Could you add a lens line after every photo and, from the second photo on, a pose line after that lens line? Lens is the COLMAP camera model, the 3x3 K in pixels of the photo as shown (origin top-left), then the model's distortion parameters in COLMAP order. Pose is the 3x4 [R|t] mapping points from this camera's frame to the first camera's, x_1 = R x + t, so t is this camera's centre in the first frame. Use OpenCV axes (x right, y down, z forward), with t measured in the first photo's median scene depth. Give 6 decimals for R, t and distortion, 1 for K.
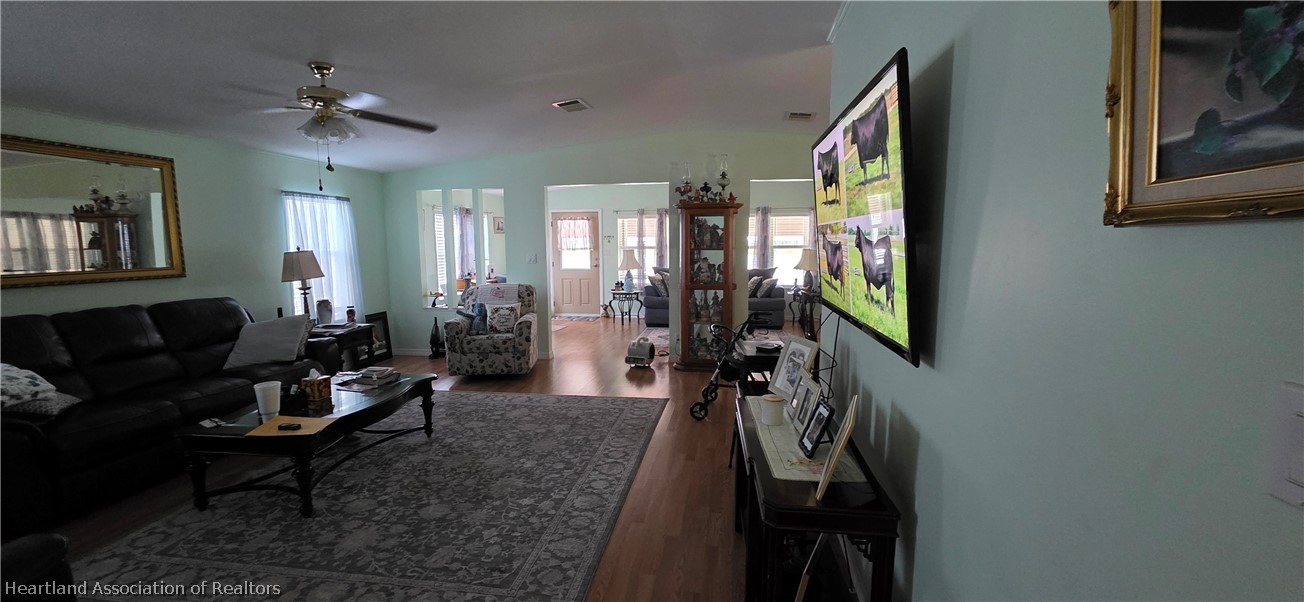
lens RADIAL K [[517.8, 0, 652.0], [0, 517.8, 301.0], [0, 0, 1]] dist [0.001646, 0.000076]
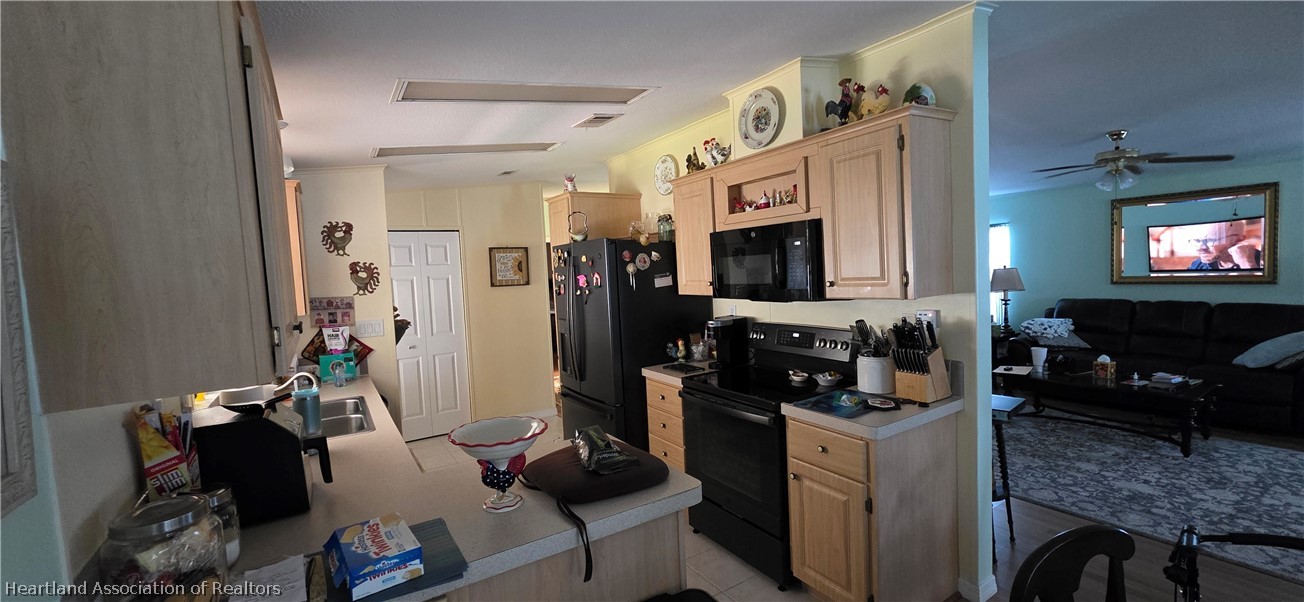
lens RADIAL K [[519.8, 0, 644.8], [0, 519.8, 300.3], [0, 0, 1]] dist [0.001525, 0.000022]
pose [[-0.755572, 0.077151, -0.650507, 1.083878], [-0.023399, 0.989228, 0.144501, -0.172235], [0.654648, 0.124402, -0.745628, 1.139782]]
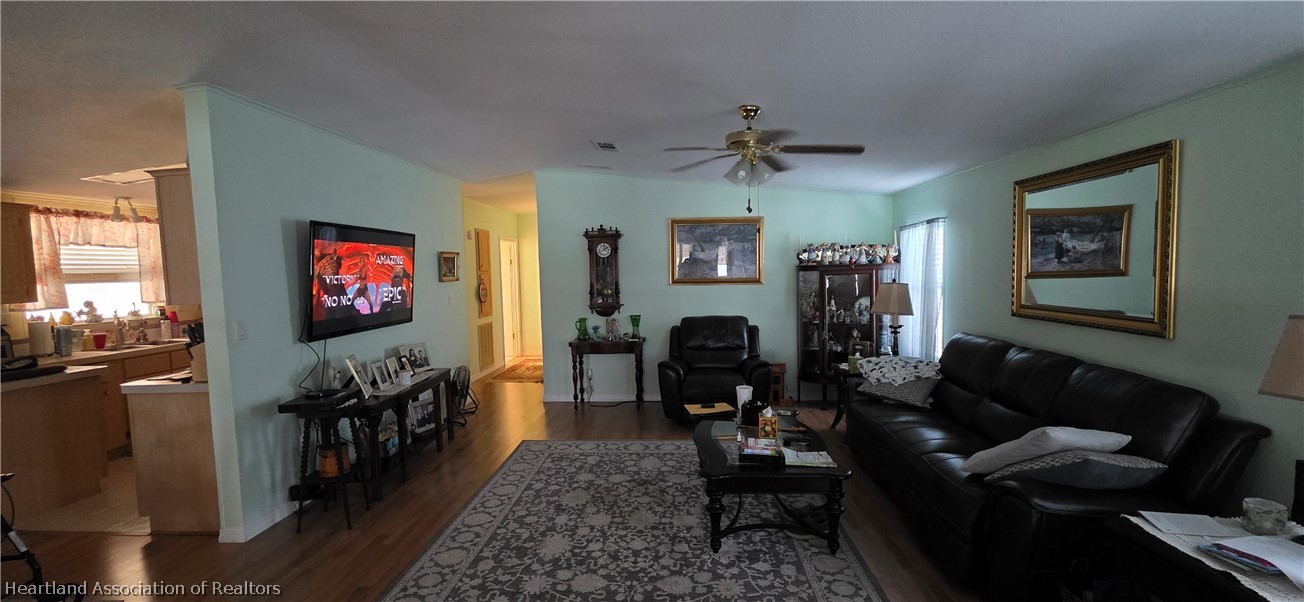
lens RADIAL K [[519.8, 0, 644.8], [0, 519.8, 300.3], [0, 0, 1]] dist [0.001525, 0.000022]
pose [[-0.996258, 0.030636, -0.080823, -0.312798], [0.016426, 0.985144, 0.170943, -0.239420], [0.084860, 0.168976, -0.981960, 1.832096]]
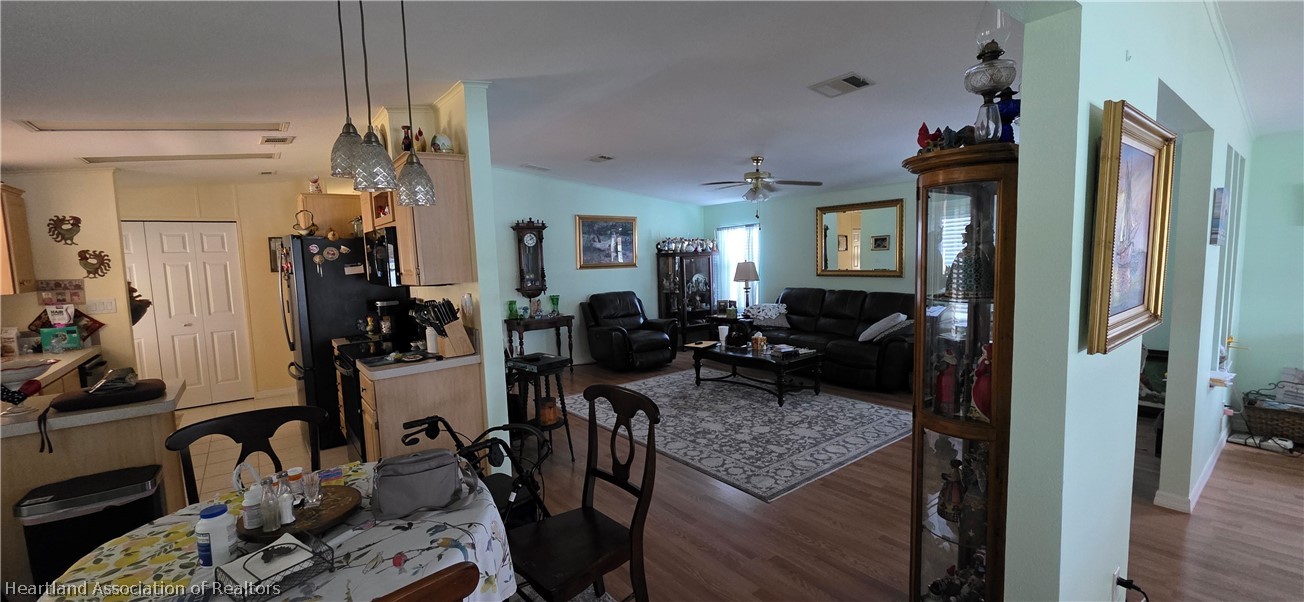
lens RADIAL K [[519.8, 0, 644.8], [0, 519.8, 300.3], [0, 0, 1]] dist [0.001525, 0.000022]
pose [[-0.690355, 0.088775, -0.718003, 0.818417], [-0.046516, 0.984943, 0.166504, -0.233908], [0.721974, 0.148346, -0.675831, 1.781295]]
